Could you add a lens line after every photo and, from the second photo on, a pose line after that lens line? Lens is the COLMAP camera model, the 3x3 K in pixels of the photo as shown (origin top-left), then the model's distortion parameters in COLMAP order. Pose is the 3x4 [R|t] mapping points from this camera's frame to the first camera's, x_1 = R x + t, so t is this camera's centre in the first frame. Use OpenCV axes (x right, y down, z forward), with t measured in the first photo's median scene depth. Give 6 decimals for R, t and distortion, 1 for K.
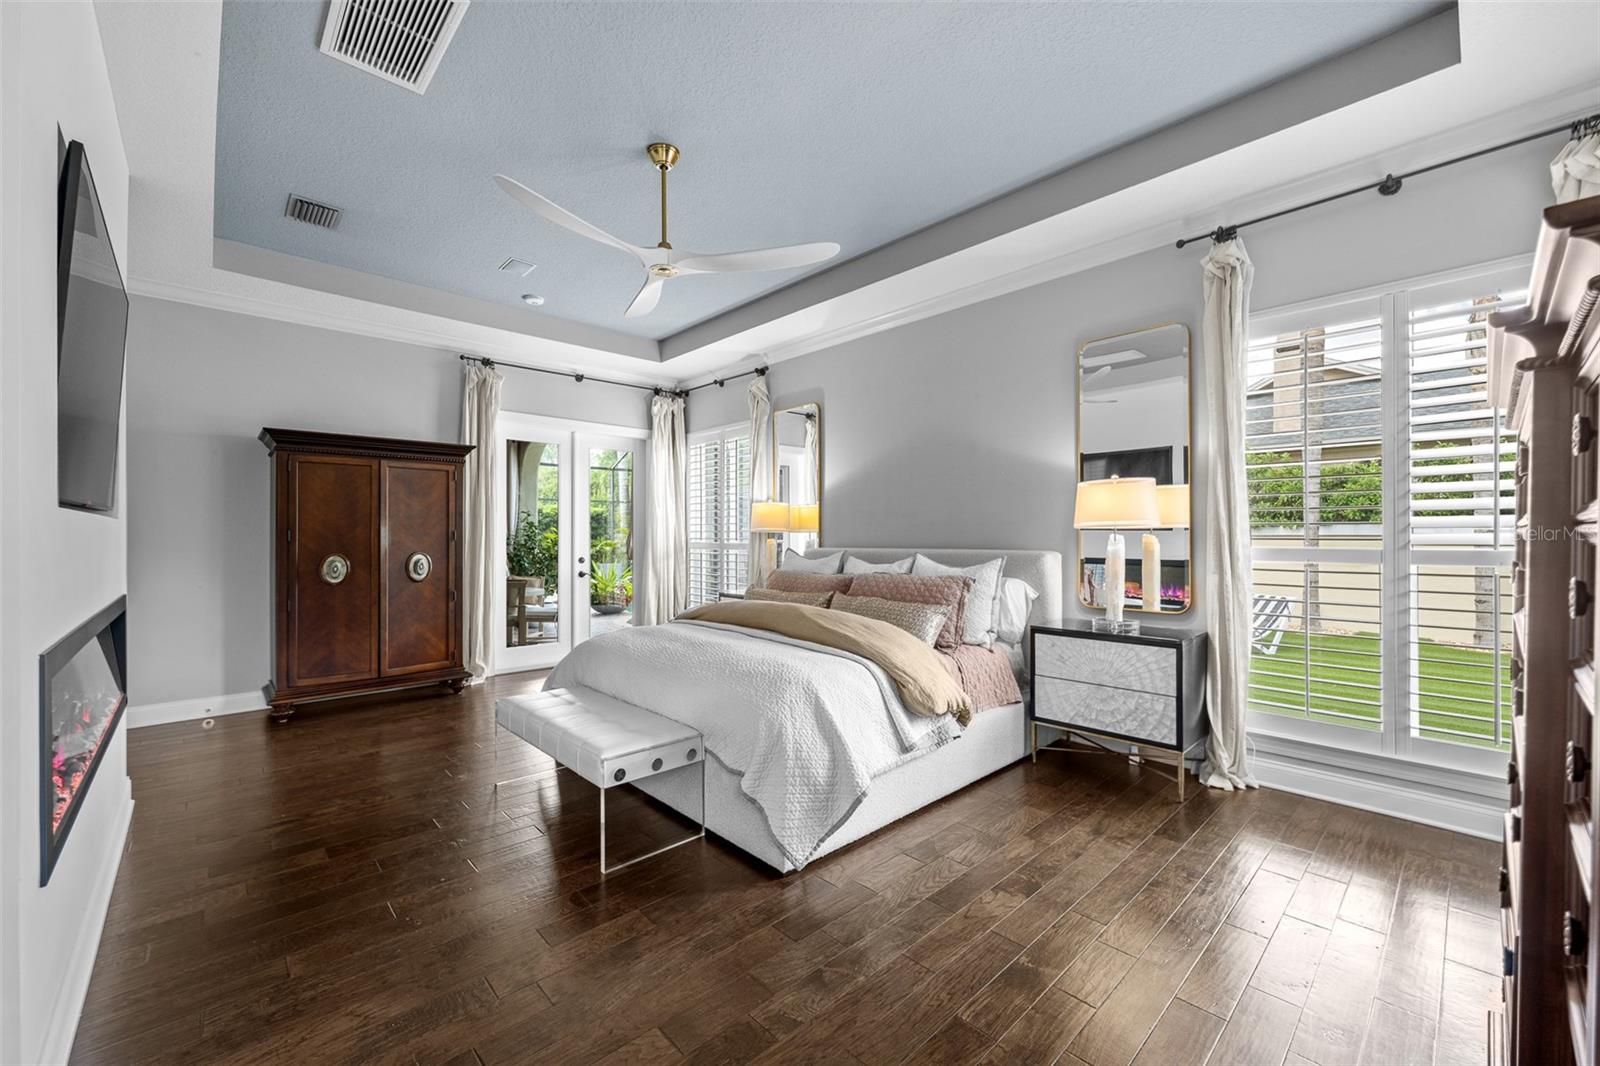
lens RADIAL K [[639.2, 0, 794.1], [0, 639.2, 524.2], [0, 0, 1]] dist [-0.000583, -0.000735]
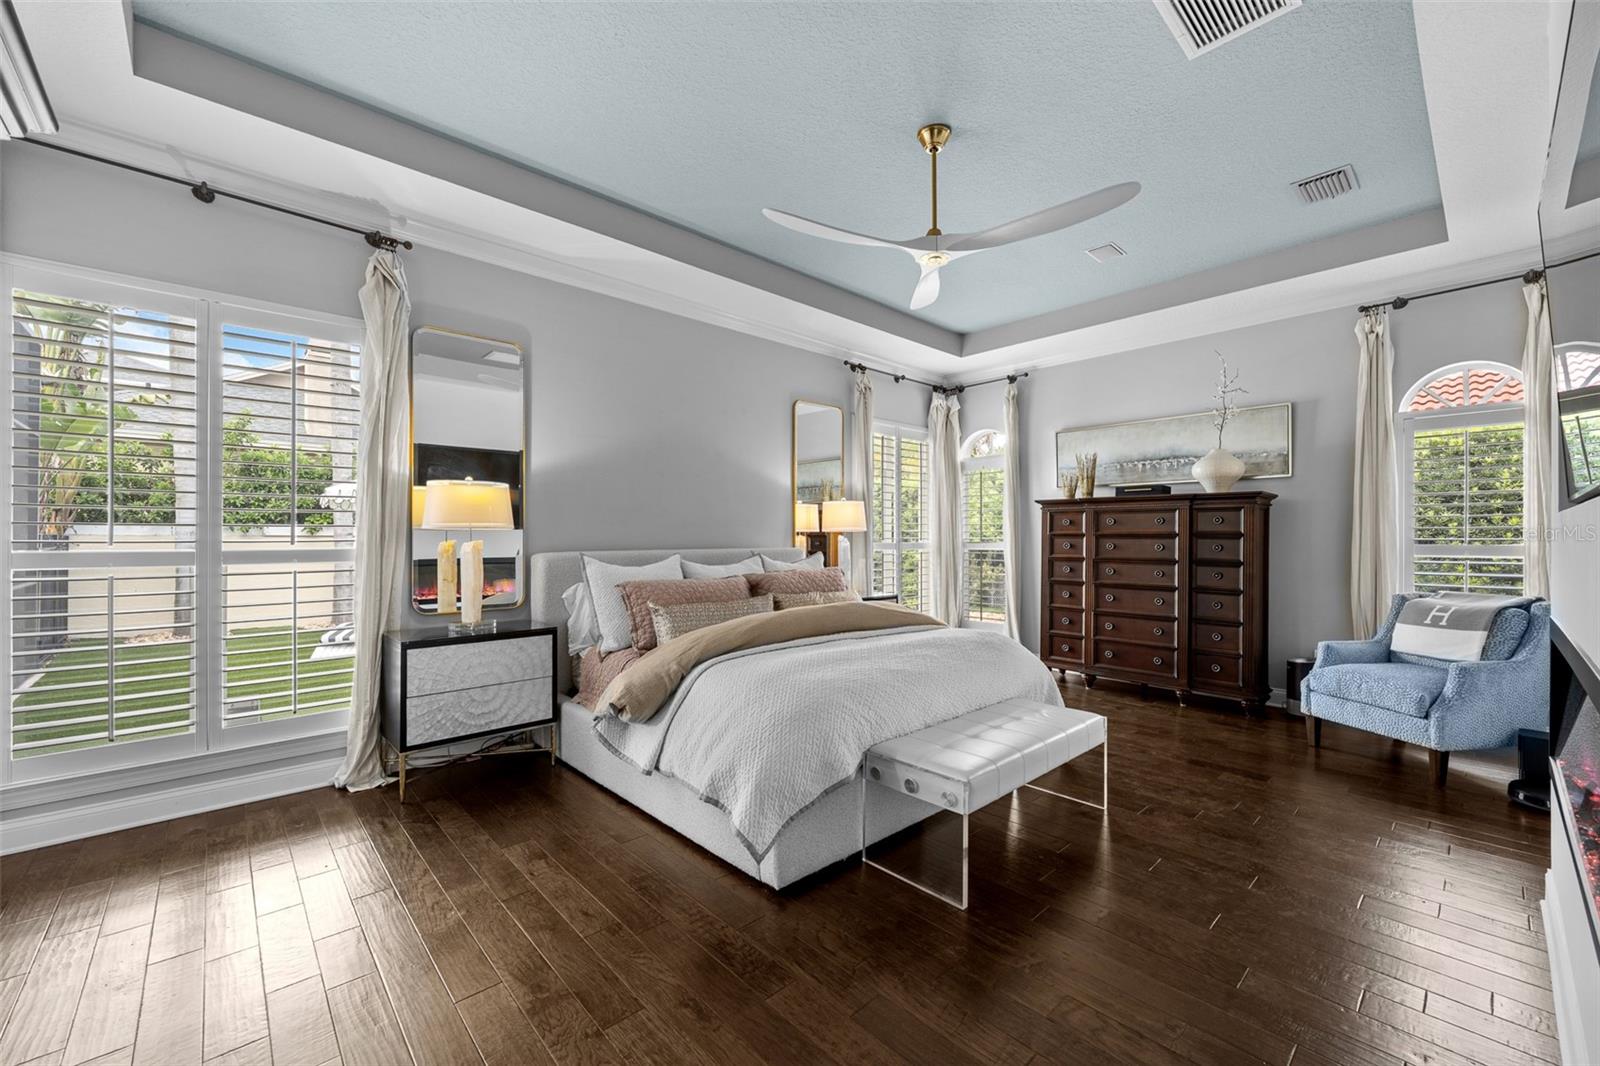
lens RADIAL K [[639.2, 0, 779.3], [0, 639.2, 529.8], [0, 0, 1]] dist [-0.000583, -0.000735]
pose [[0.029531, 0.015908, 0.999437, -0.681472], [-0.020686, 0.999669, -0.015301, 0.019119], [-0.999350, -0.020222, 0.029851, 0.705855]]
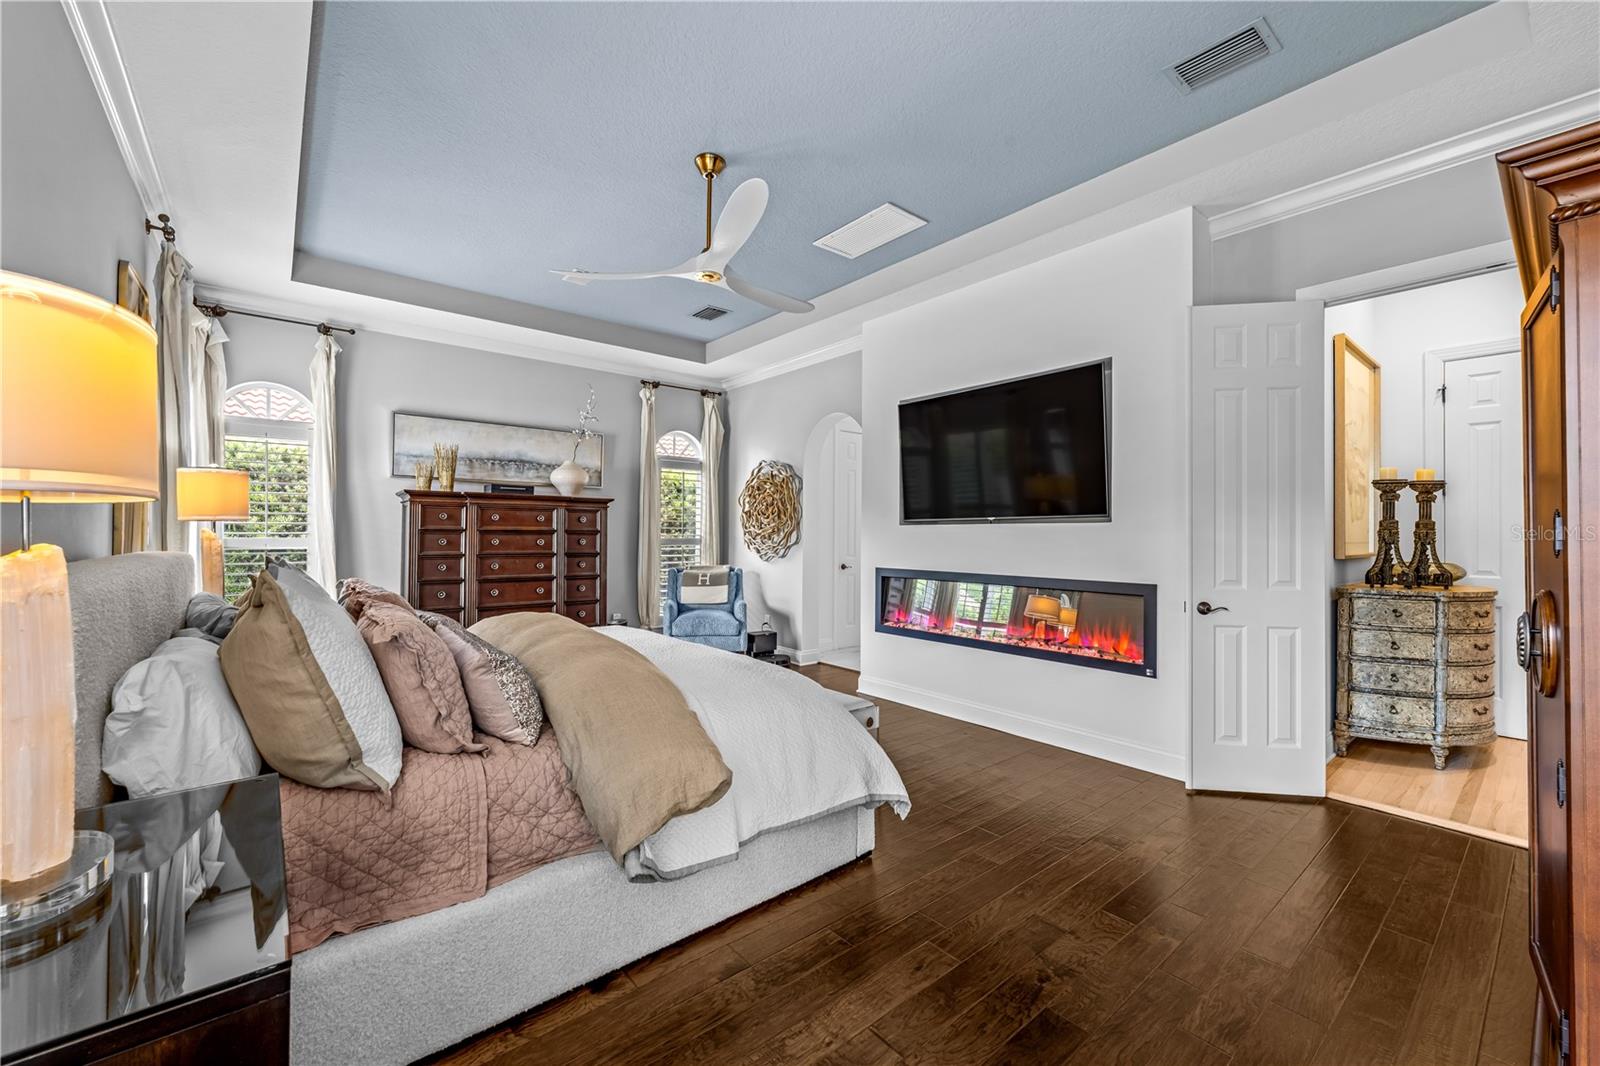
lens RADIAL K [[639.2, 0, 804.4], [0, 639.2, 535.9], [0, 0, 1]] dist [-0.000583, -0.000735]
pose [[-0.998182, -0.005253, 0.060036, -0.240479], [-0.006156, 0.999871, -0.014864, 0.021780], [-0.059950, -0.015206, -0.998086, 1.192184]]
